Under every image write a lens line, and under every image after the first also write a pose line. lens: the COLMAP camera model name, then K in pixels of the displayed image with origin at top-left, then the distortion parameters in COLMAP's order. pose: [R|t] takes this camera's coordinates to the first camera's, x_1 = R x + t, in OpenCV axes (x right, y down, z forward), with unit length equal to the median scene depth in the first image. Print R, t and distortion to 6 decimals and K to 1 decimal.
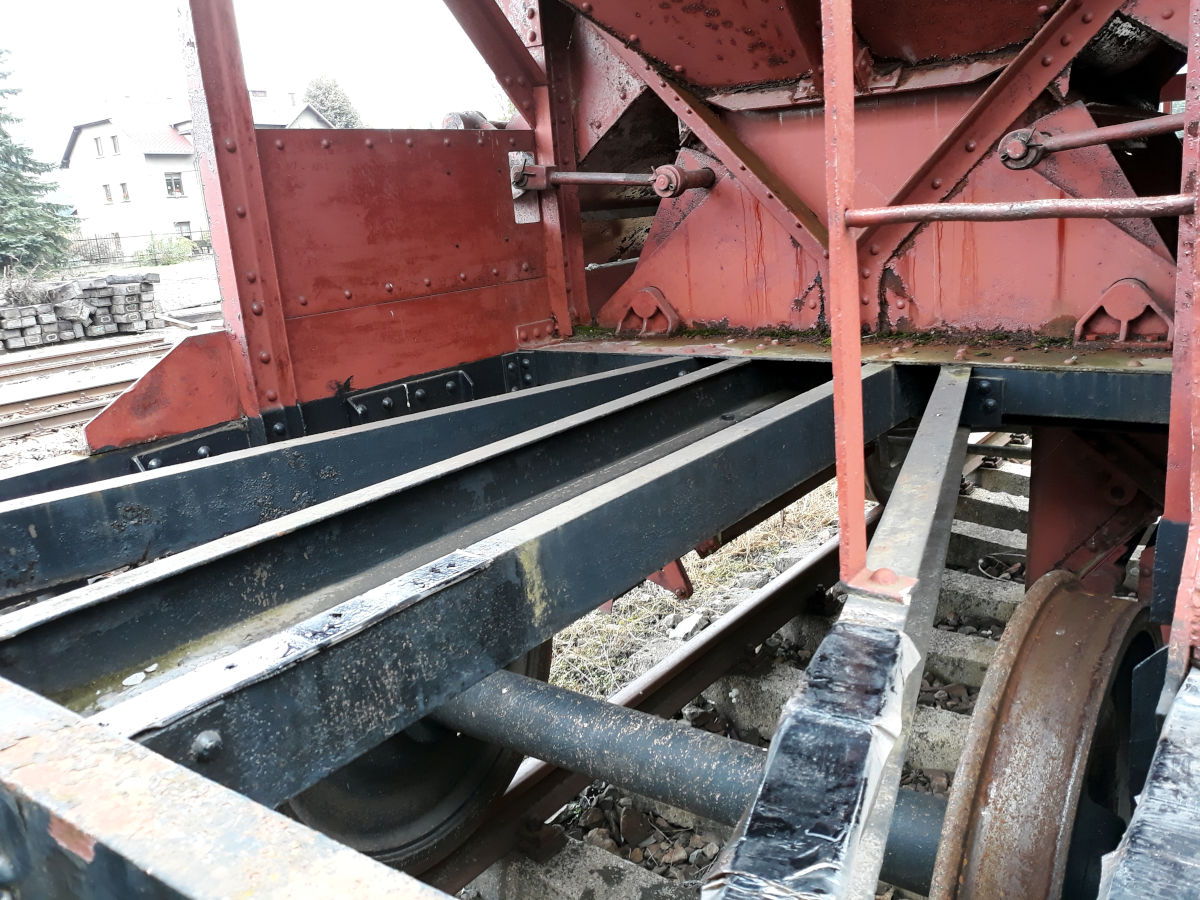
lens RADIAL K [[973.8, 0, 631.1], [0, 973.8, 449.9], [0, 0, 1]] dist [0.041872, -0.088986]
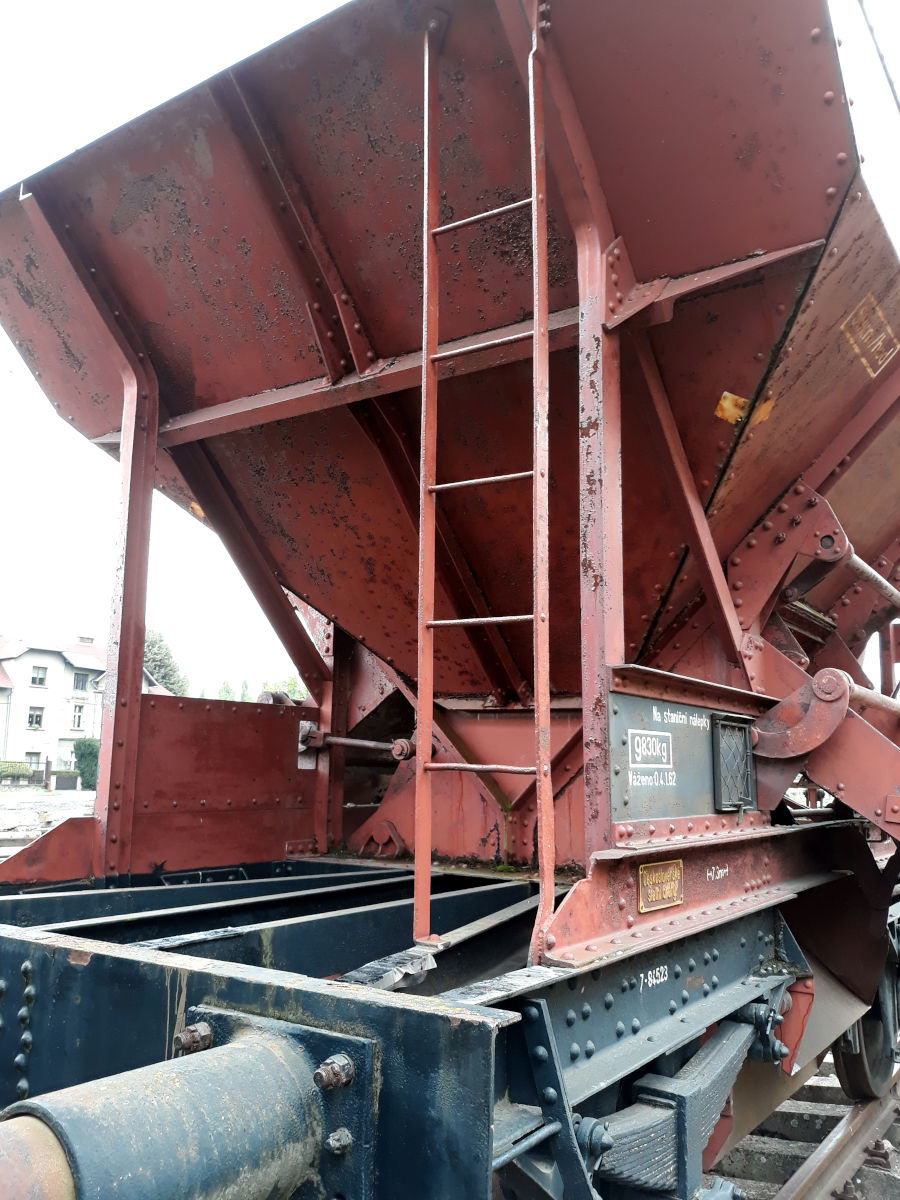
lens RADIAL K [[973.8, 0, 450.0], [0, 973.8, 600.0], [0, 0, 1]] dist [0.041872, -0.088986]
pose [[0.995458, 0.095153, 0.003115, 0.077832], [-0.085441, 0.907328, -0.411650, 0.115347], [-0.041996, 0.409514, 0.911337, -0.422443]]
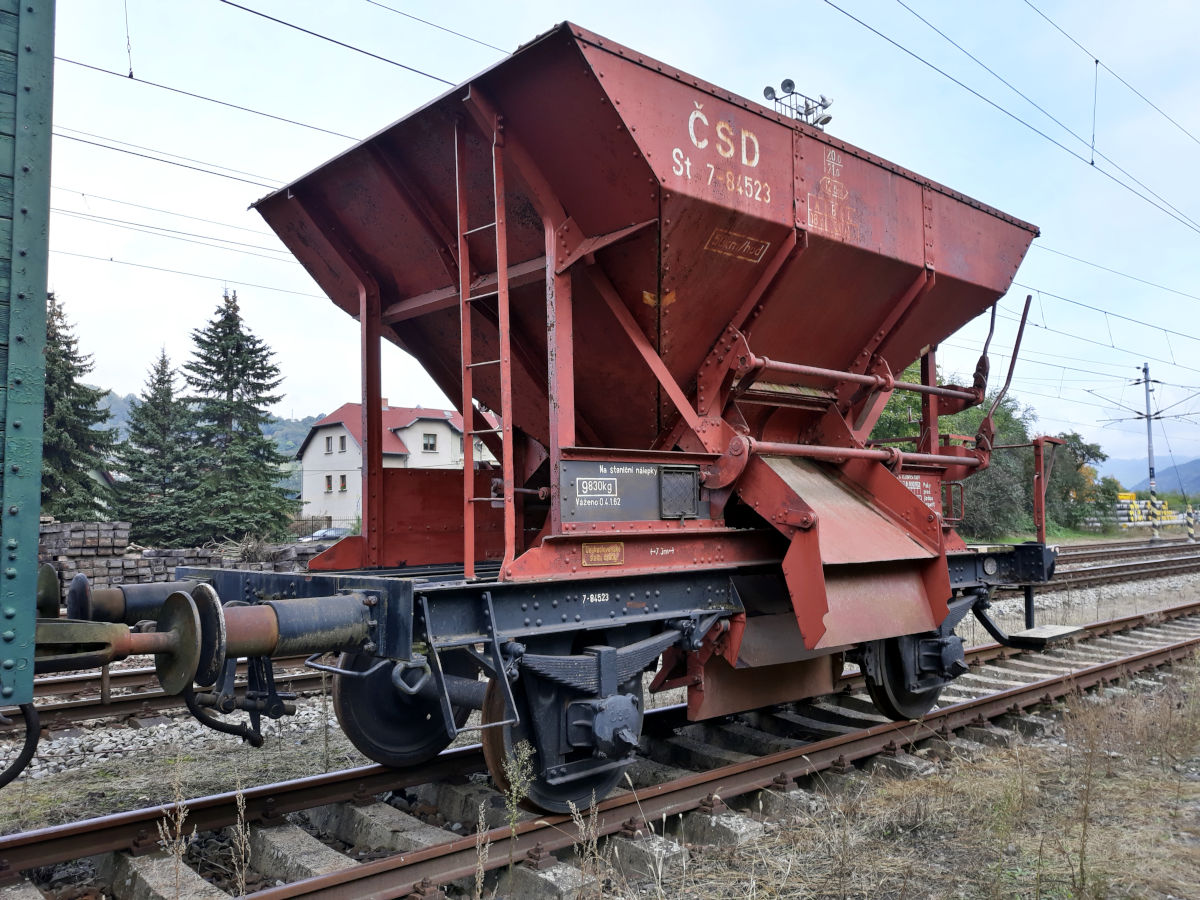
lens RADIAL K [[923.5, 0, 600.0], [0, 923.5, 450.0], [0, 0, 1]] dist [0.177029, -0.592826]
pose [[0.979512, 0.044679, -0.196368, 0.578623], [-0.103127, 0.948813, -0.298528, 0.279172], [0.172979, 0.312663, 0.933981, -1.096711]]
